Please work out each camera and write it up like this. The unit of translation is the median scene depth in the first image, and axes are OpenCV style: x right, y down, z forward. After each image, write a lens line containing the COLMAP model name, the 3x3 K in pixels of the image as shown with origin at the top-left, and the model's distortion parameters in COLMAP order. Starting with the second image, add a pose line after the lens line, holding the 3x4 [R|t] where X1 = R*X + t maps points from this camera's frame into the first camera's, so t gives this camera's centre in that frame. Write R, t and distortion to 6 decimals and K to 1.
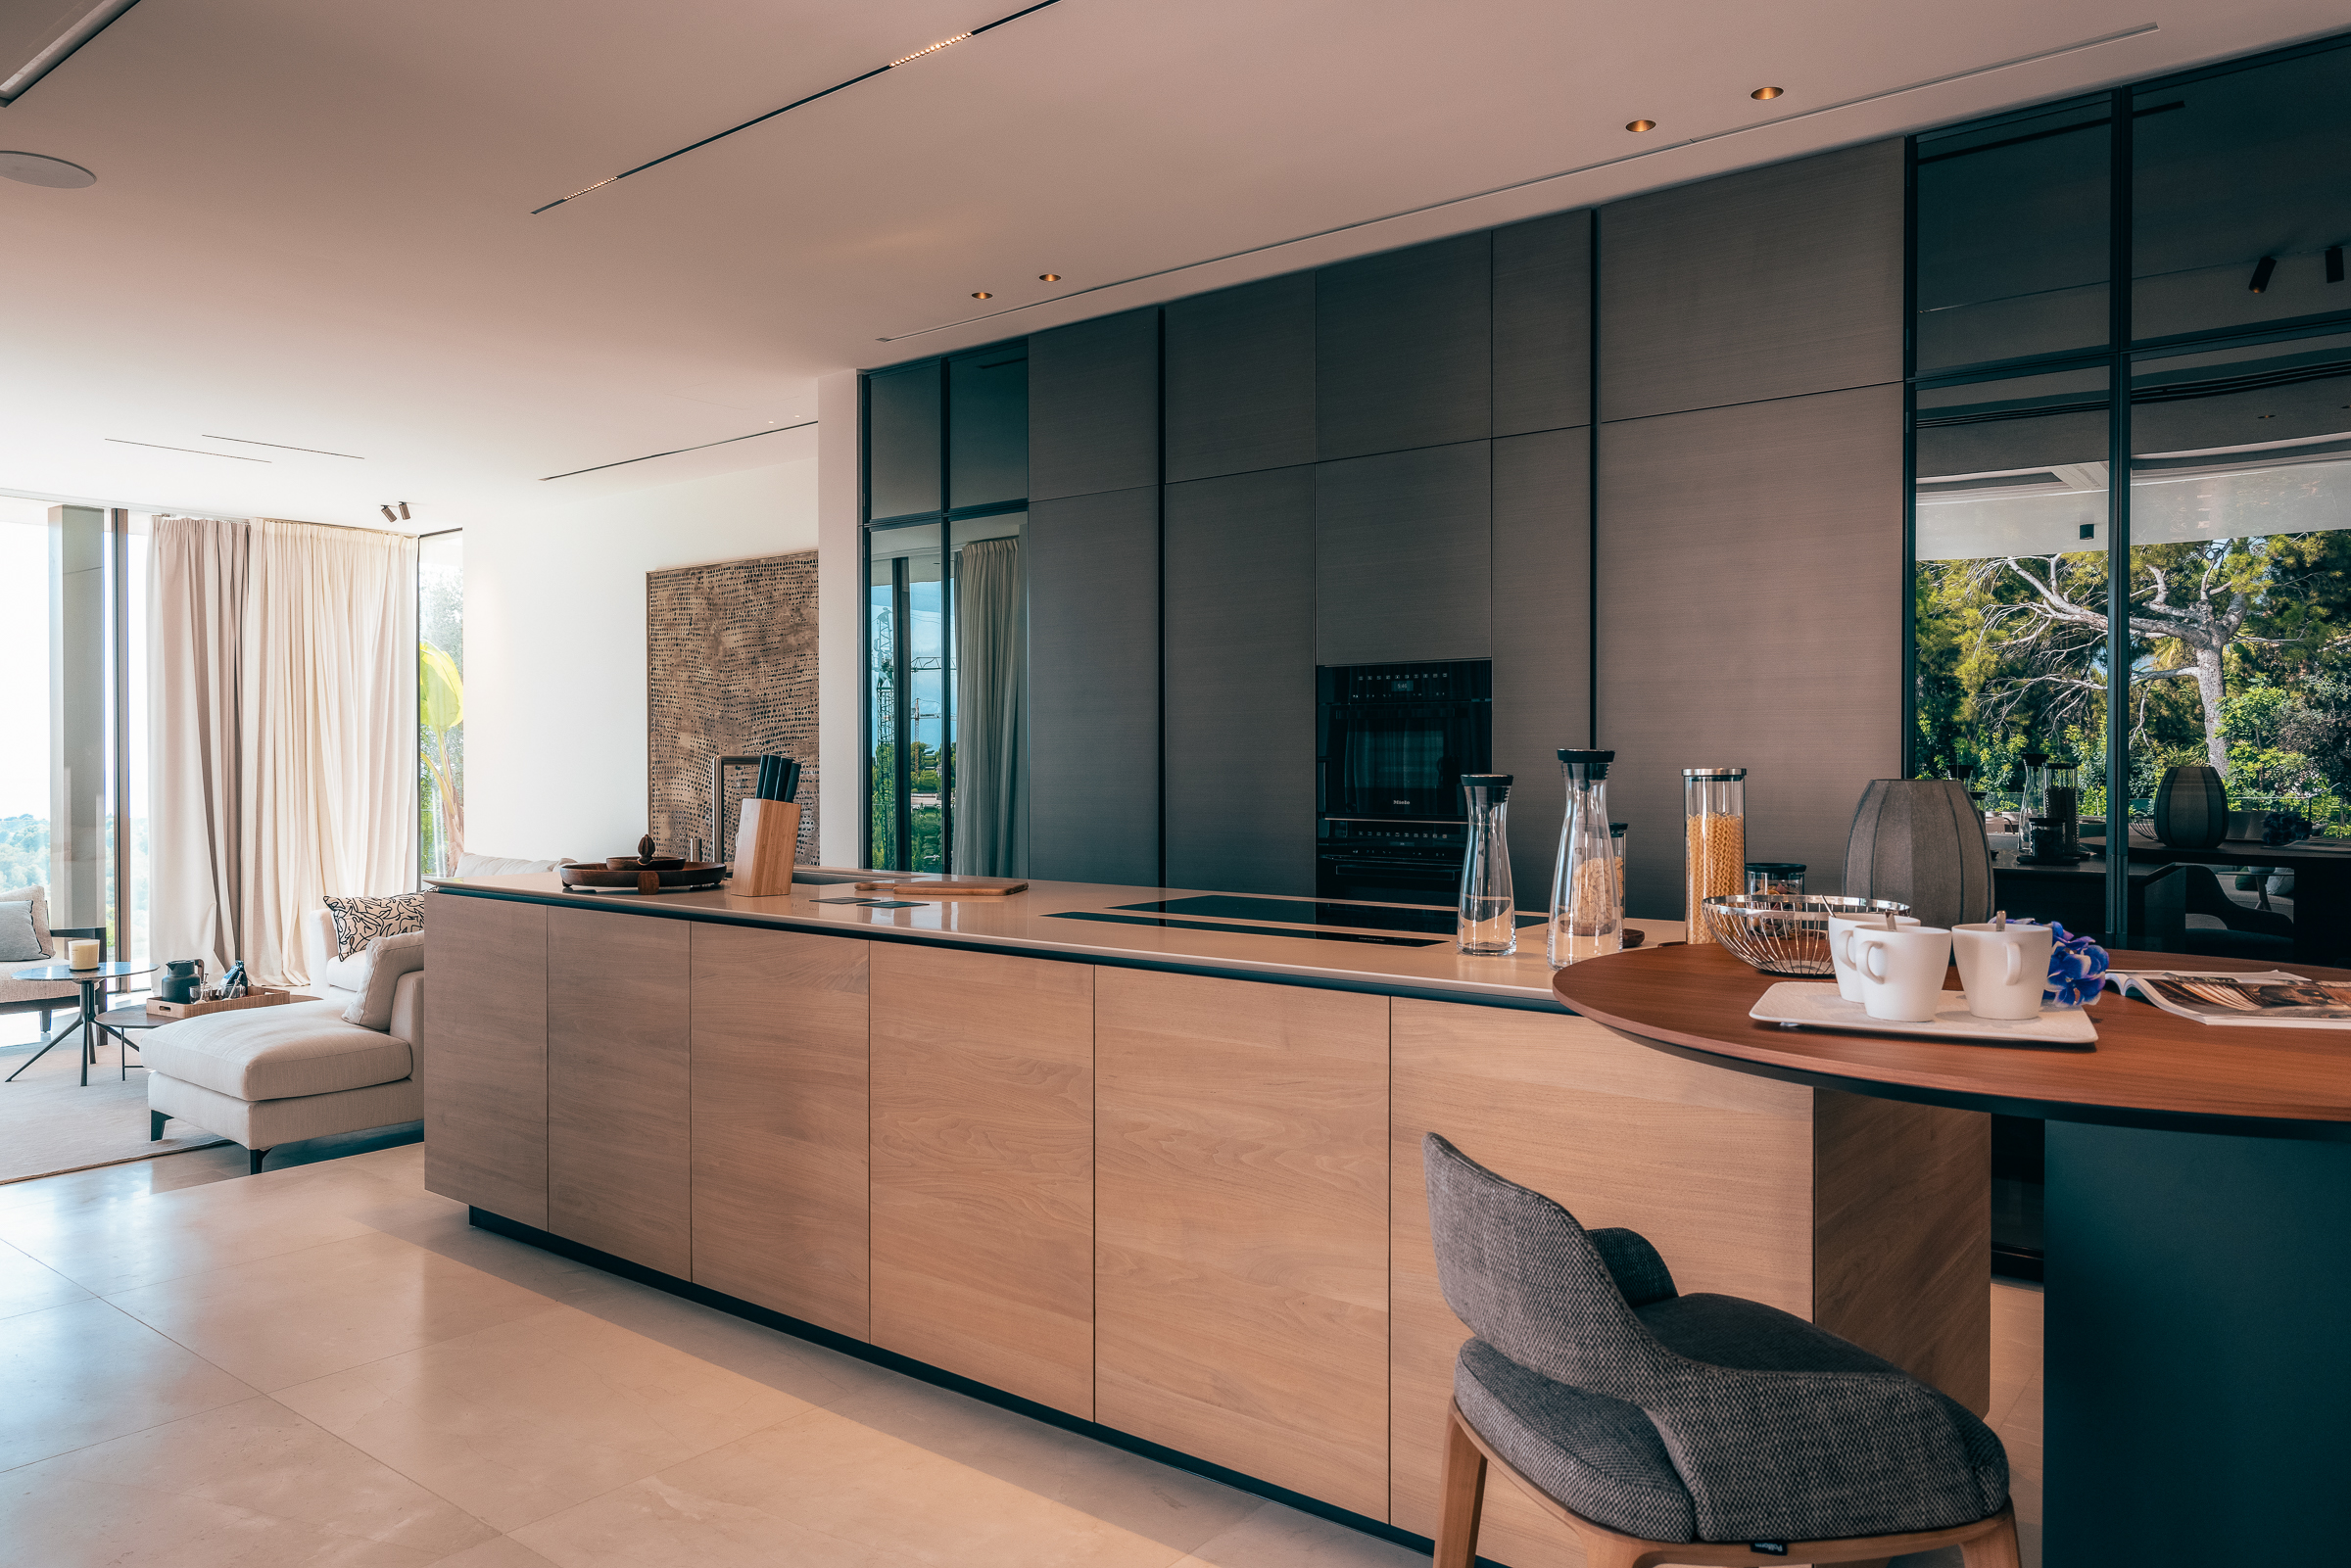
lens RADIAL K [[1631.6, 0, 1172.4], [0, 1631.6, 735.5], [0, 0, 1]] dist [0.002660, -0.001961]
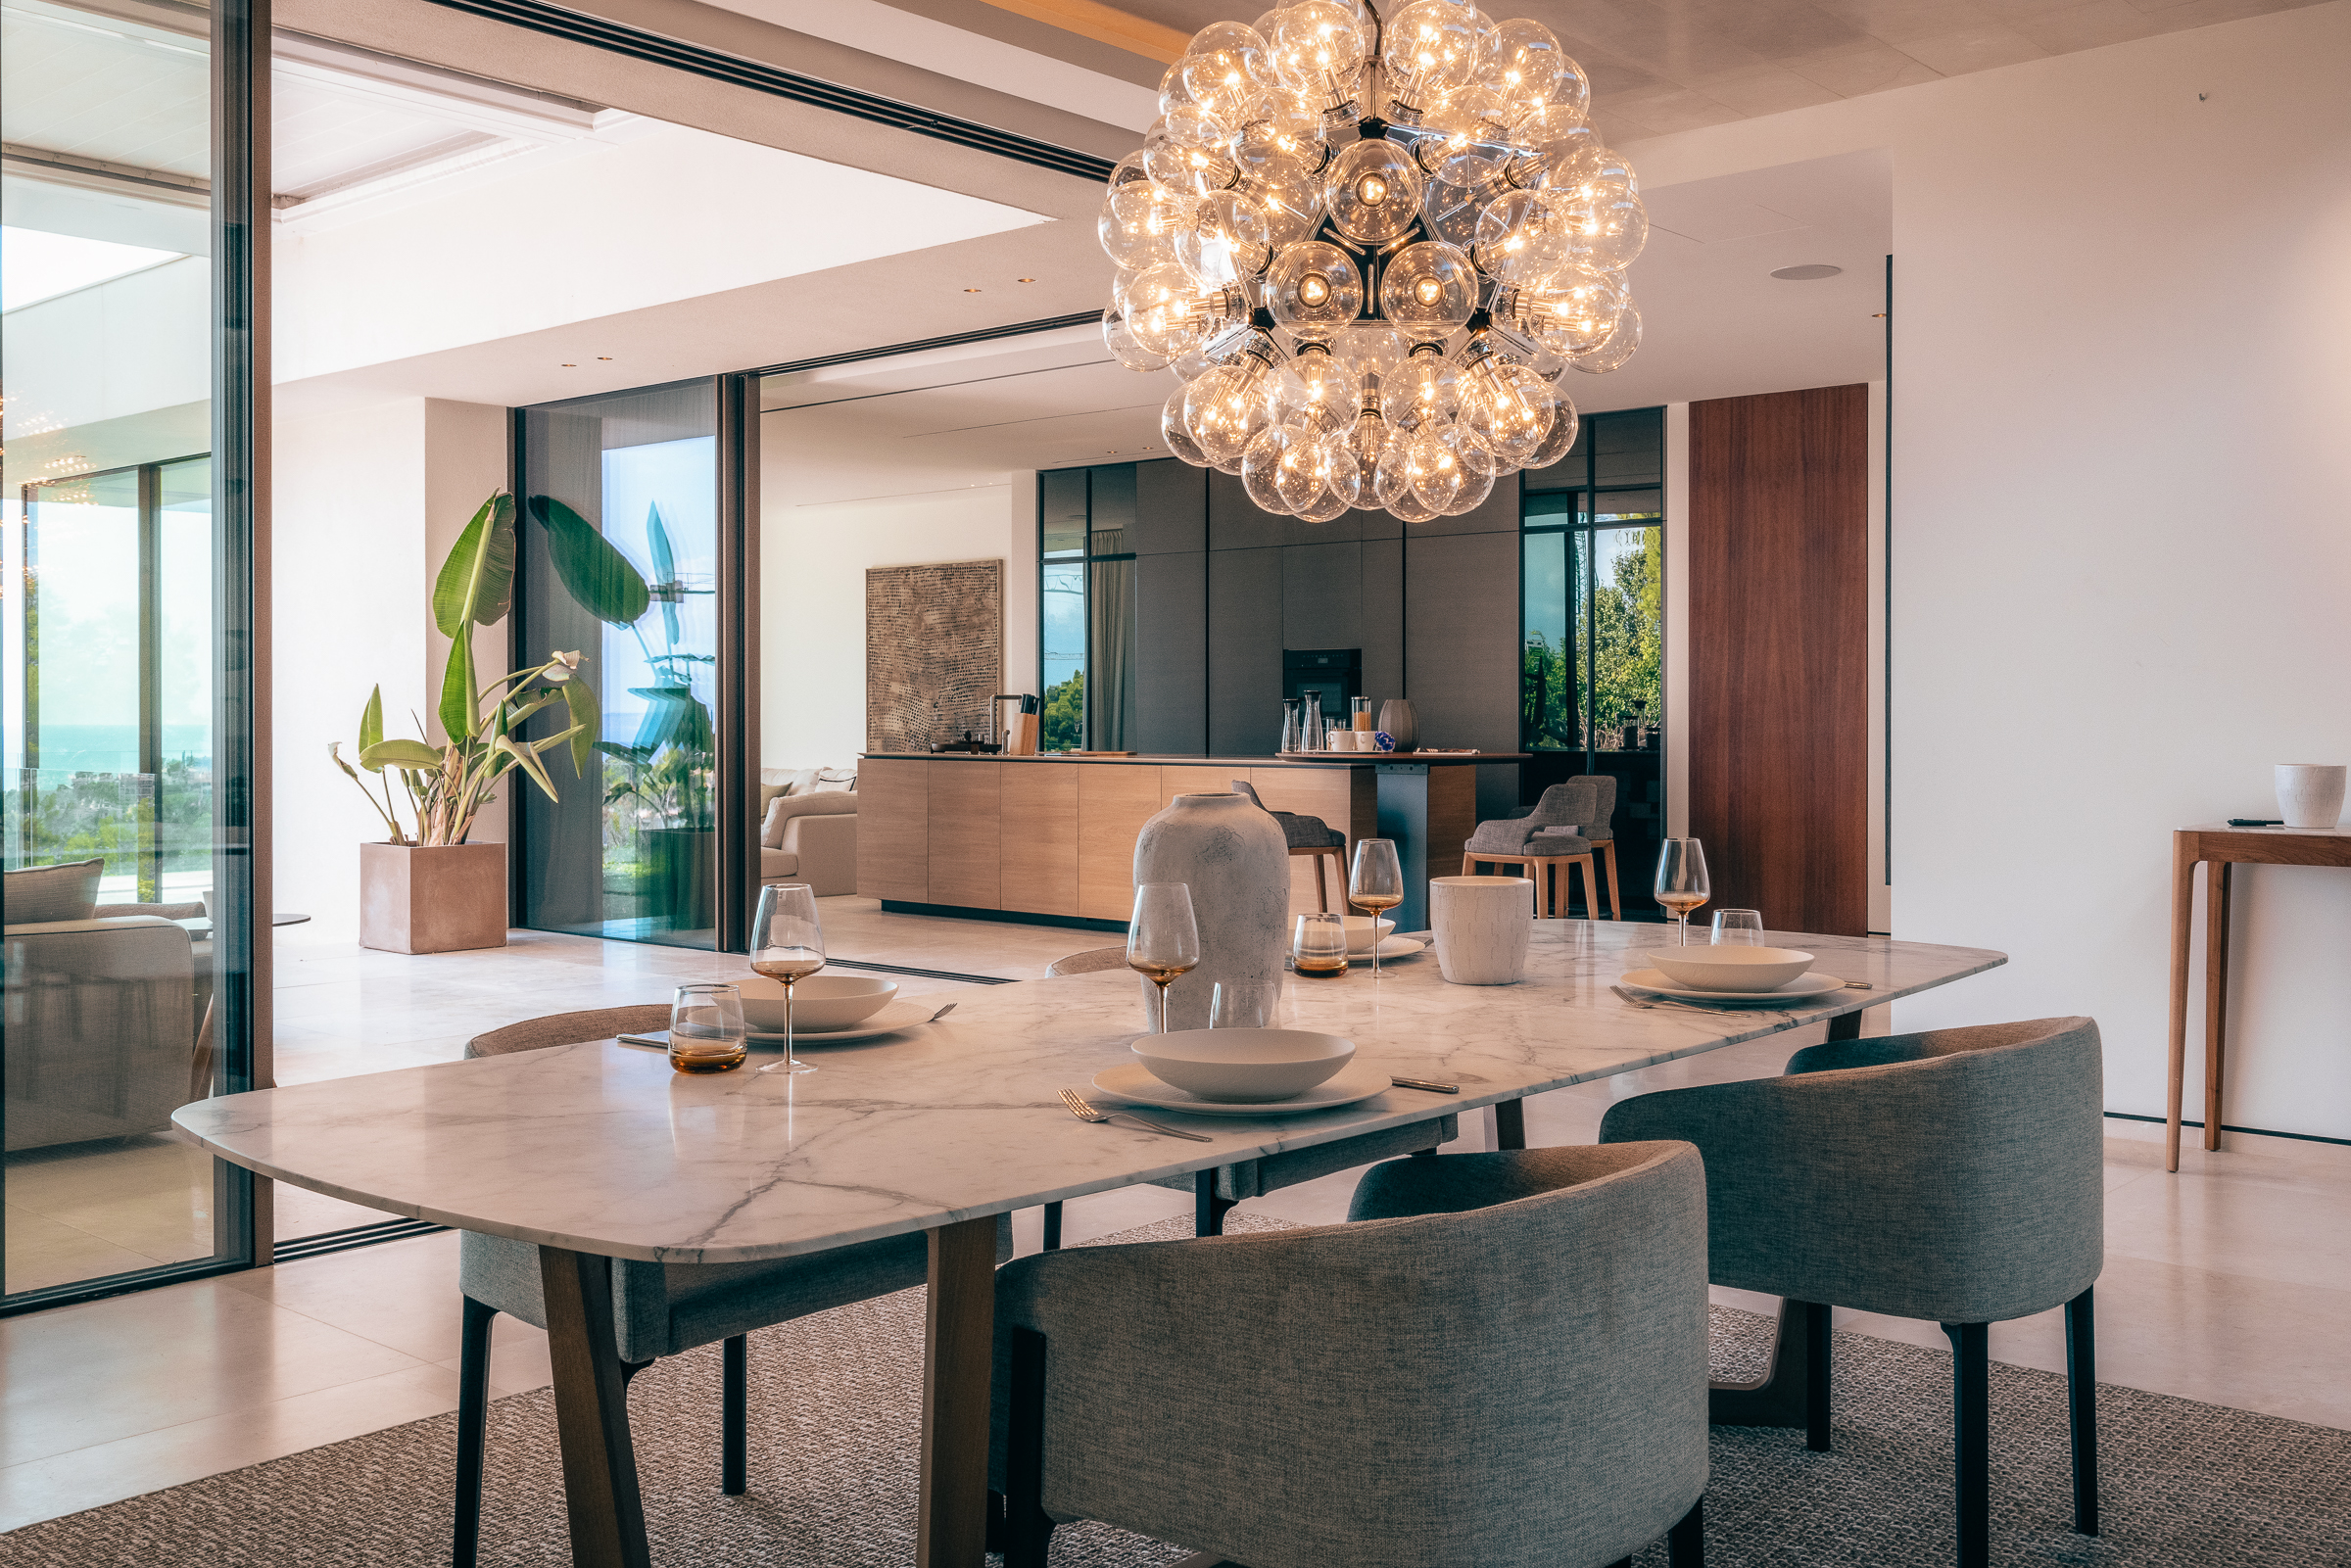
lens RADIAL K [[1631.6, 0, 1172.4], [0, 1631.6, 735.5], [0, 0, 1]] dist [0.002660, -0.001961]
pose [[0.998098, 0.004499, -0.061487, 0.036224], [-0.002601, 0.999519, 0.030909, 0.000141], [0.061597, -0.030690, 0.997629, -0.464563]]
